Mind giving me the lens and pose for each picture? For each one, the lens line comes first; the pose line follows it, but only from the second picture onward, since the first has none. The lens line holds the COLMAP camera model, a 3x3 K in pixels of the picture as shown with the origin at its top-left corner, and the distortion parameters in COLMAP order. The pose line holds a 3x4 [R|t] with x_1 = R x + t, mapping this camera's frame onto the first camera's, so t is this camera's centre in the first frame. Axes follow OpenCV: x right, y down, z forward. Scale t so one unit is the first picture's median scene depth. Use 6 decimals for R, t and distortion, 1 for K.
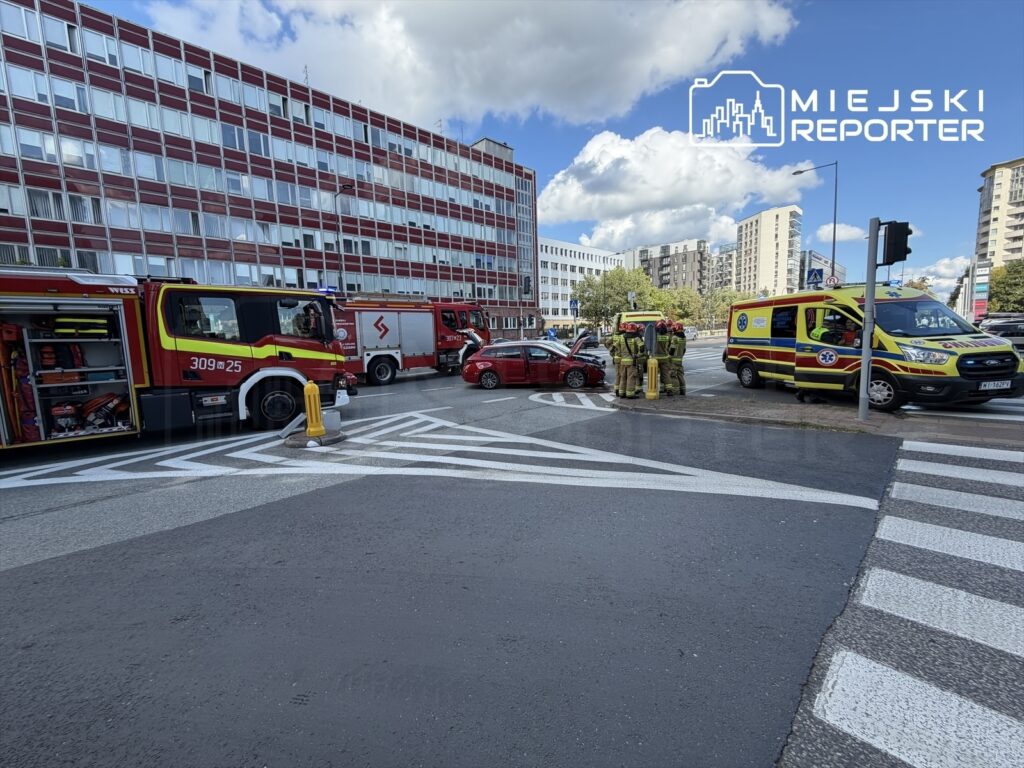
lens RADIAL K [[423.9, 0, 512.0], [0, 423.9, 384.0], [0, 0, 1]] dist [-0.000949, -0.000172]
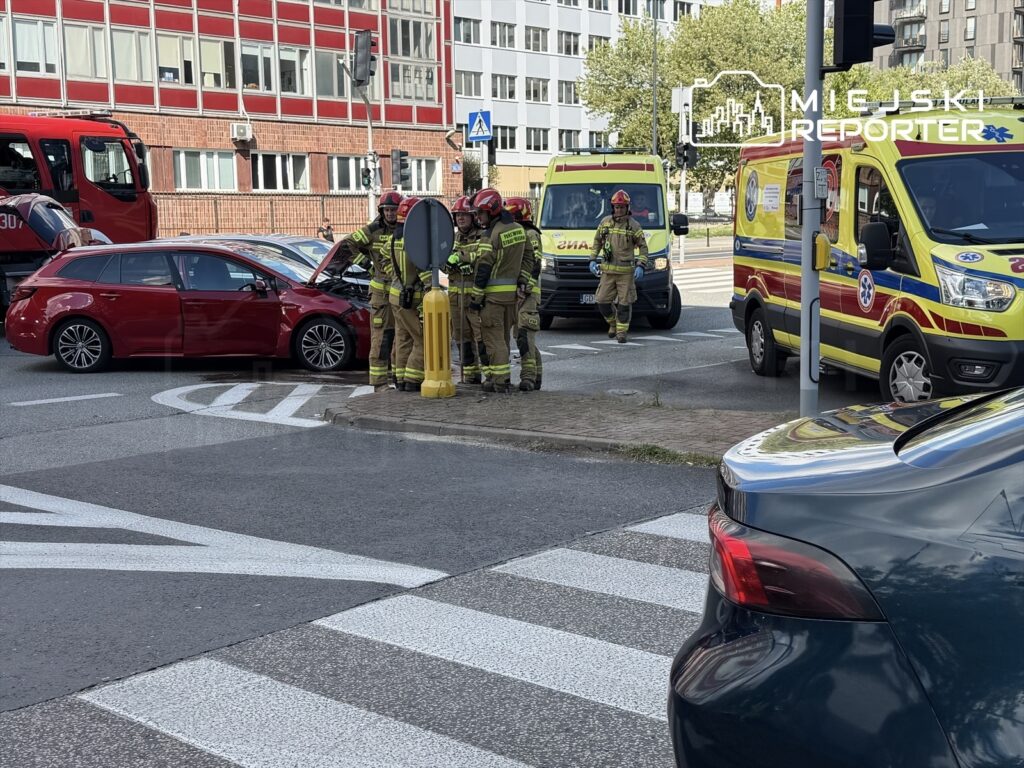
lens RADIAL K [[1399.1, 0, 512.0], [0, 1399.1, 384.0], [0, 0, 1]] dist [0.150756, -0.073438]
pose [[0.997831, 0.010946, 0.064907, 0.321767], [-0.011346, 0.999919, 0.005796, 0.015713], [-0.064839, -0.006519, 0.997874, -0.252909]]
